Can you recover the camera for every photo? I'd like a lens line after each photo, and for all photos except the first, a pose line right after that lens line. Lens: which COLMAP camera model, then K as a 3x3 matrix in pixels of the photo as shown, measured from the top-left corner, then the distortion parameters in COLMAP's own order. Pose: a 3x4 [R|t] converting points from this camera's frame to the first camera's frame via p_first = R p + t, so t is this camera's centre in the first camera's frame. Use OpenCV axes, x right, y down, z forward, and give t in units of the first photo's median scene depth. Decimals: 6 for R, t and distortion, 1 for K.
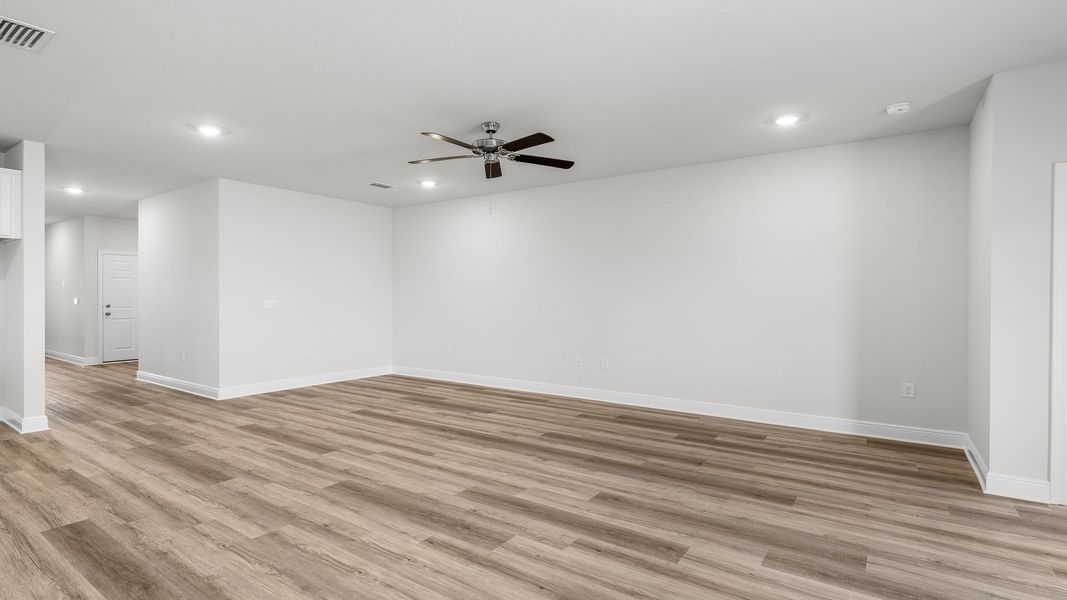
lens RADIAL K [[527.2, 0, 530.9], [0, 527.2, 299.5], [0, 0, 1]] dist [0.002064, -0.000697]
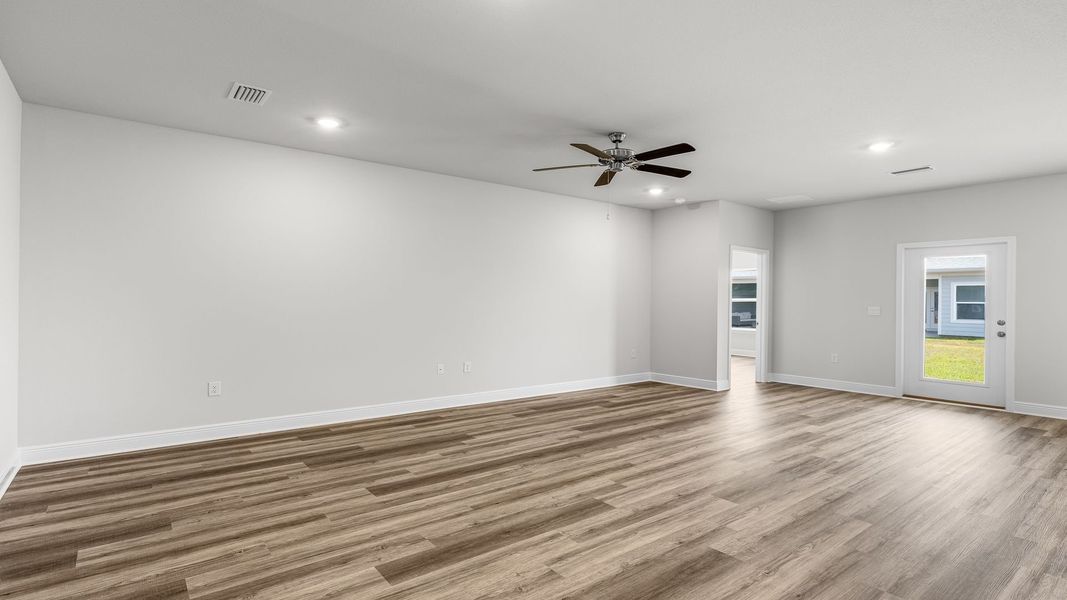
lens RADIAL K [[527.2, 0, 536.7], [0, 527.2, 299.1], [0, 0, 1]] dist [0.002064, -0.000697]
pose [[0.275609, 0.001654, 0.961268, -1.168200], [-0.002409, 0.999997, -0.001030, -0.008924], [-0.961267, -0.002032, 0.275612, 0.899504]]
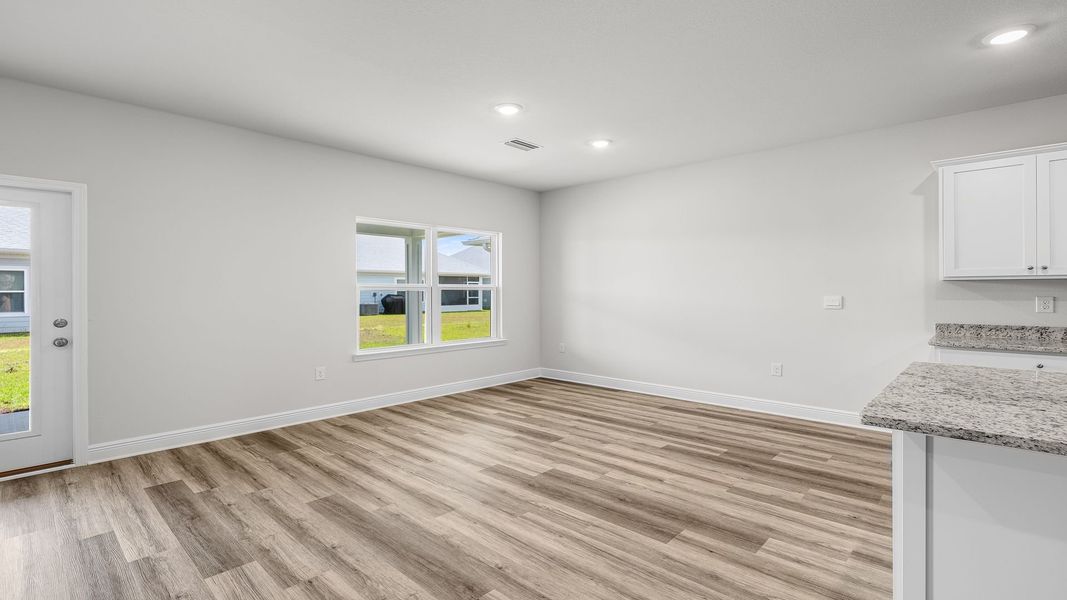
lens RADIAL K [[491.7, 0, 533.2], [0, 491.7, 290.6], [0, 0, 1]] dist [-0.002505, -0.000187]
pose [[-0.991263, 0.001297, 0.131897, -0.273077], [0.001994, 0.999985, 0.005152, -0.006059], [-0.131888, 0.005370, -0.991250, 0.773272]]
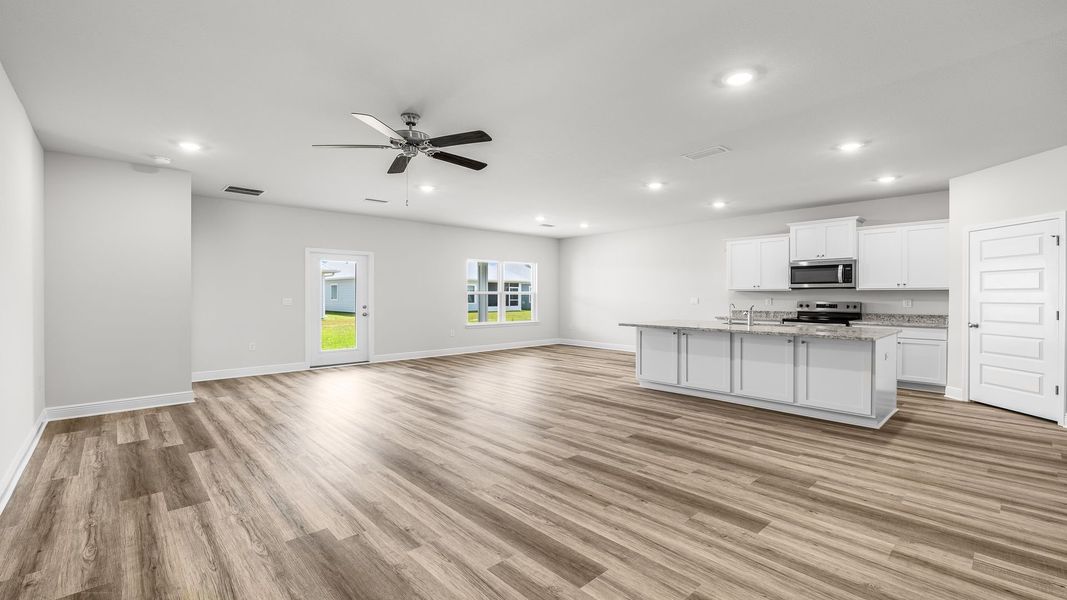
lens RADIAL K [[450.9, 0, 534.0], [0, 450.9, 298.3], [0, 0, 1]] dist [-0.002338, -0.000020]
pose [[-0.979402, -0.004291, 0.201876, -0.487132], [-0.001626, 0.999909, 0.013362, -0.012881], [-0.201915, 0.012759, -0.979320, 1.845359]]
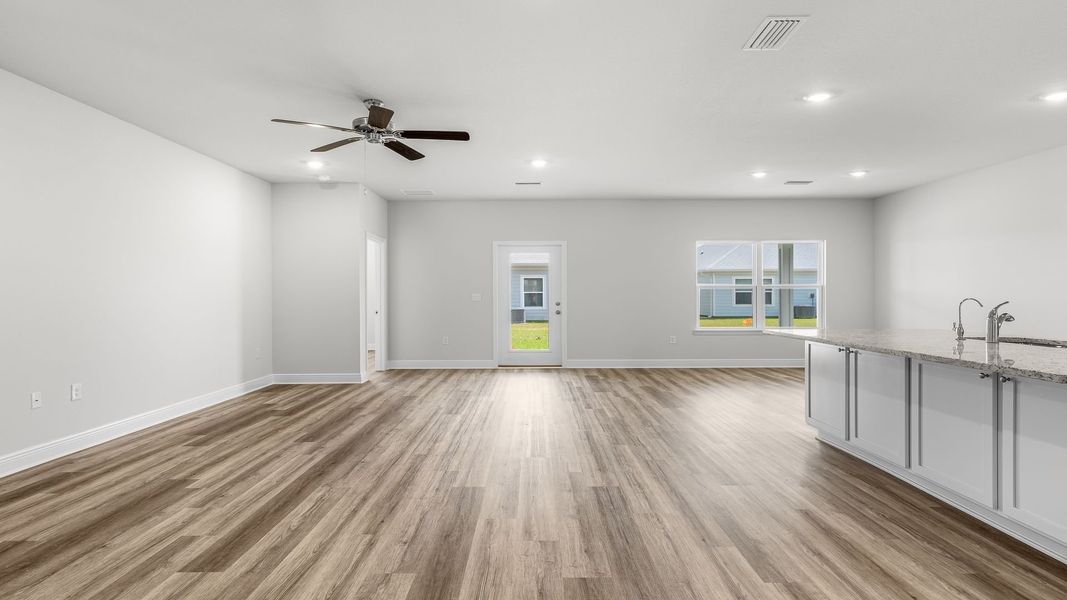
lens RADIAL K [[578.4, 0, 535.7], [0, 578.4, 300.6], [0, 0, 1]] dist [-0.002997, 0.000147]
pose [[-0.585678, -0.008000, 0.810505, -1.130410], [0.007214, 0.999860, 0.015082, 0.006295], [-0.810512, 0.014681, -0.585538, 1.433270]]
